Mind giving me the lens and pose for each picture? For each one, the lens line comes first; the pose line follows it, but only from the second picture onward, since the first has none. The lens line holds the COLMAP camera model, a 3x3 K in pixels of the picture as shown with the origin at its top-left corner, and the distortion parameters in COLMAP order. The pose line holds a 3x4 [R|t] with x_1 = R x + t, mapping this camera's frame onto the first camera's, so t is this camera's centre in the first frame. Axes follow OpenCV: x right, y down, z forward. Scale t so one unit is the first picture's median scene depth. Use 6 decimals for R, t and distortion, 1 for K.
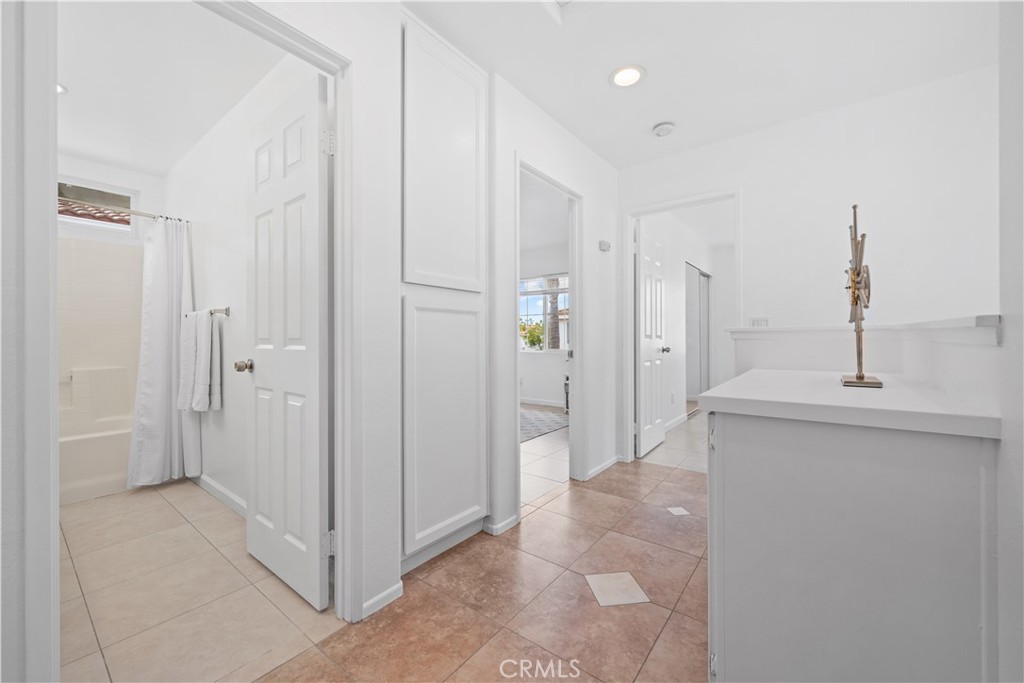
lens RADIAL K [[397.5, 0, 511.1], [0, 397.5, 339.8], [0, 0, 1]] dist [-0.005328, -0.000044]
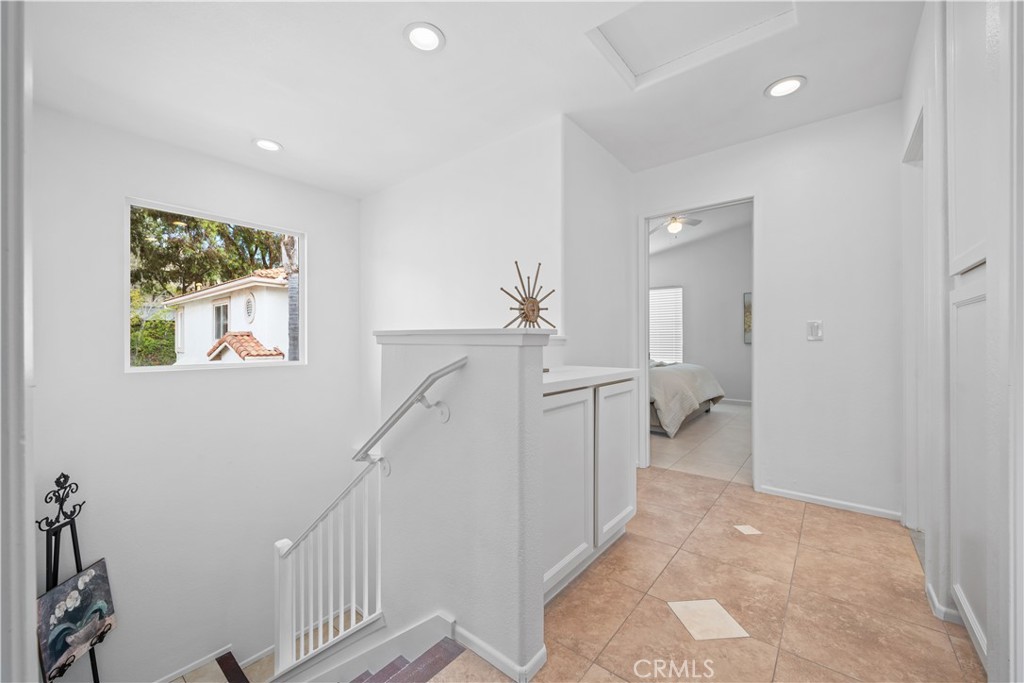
lens RADIAL K [[397.5, 0, 506.3], [0, 397.5, 341.4], [0, 0, 1]] dist [-0.005328, -0.000044]
pose [[-0.999404, 0.006547, 0.033883, 0.763340], [0.006809, 0.999948, 0.007614, -0.020957], [-0.033831, 0.007840, -0.999397, 2.134187]]
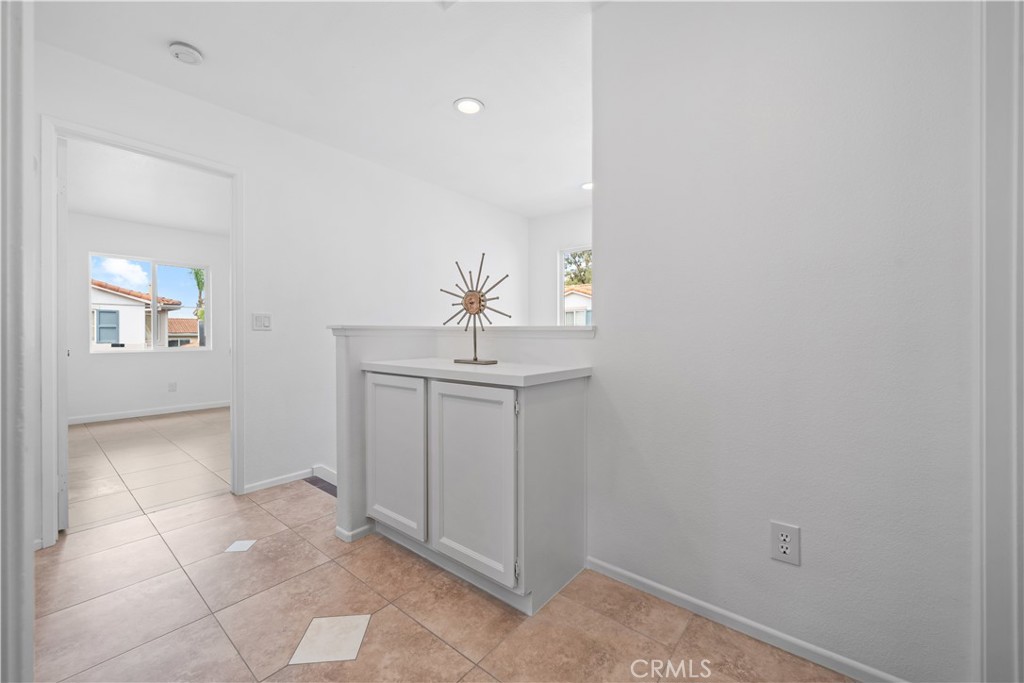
lens RADIAL K [[397.5, 0, 507.3], [0, 397.5, 336.8], [0, 0, 1]] dist [-0.005328, -0.000044]
pose [[0.025741, 0.002732, 0.999665, -0.609932], [0.000197, 0.999996, -0.002738, 0.006083], [-0.999669, 0.000267, 0.025740, 0.688764]]
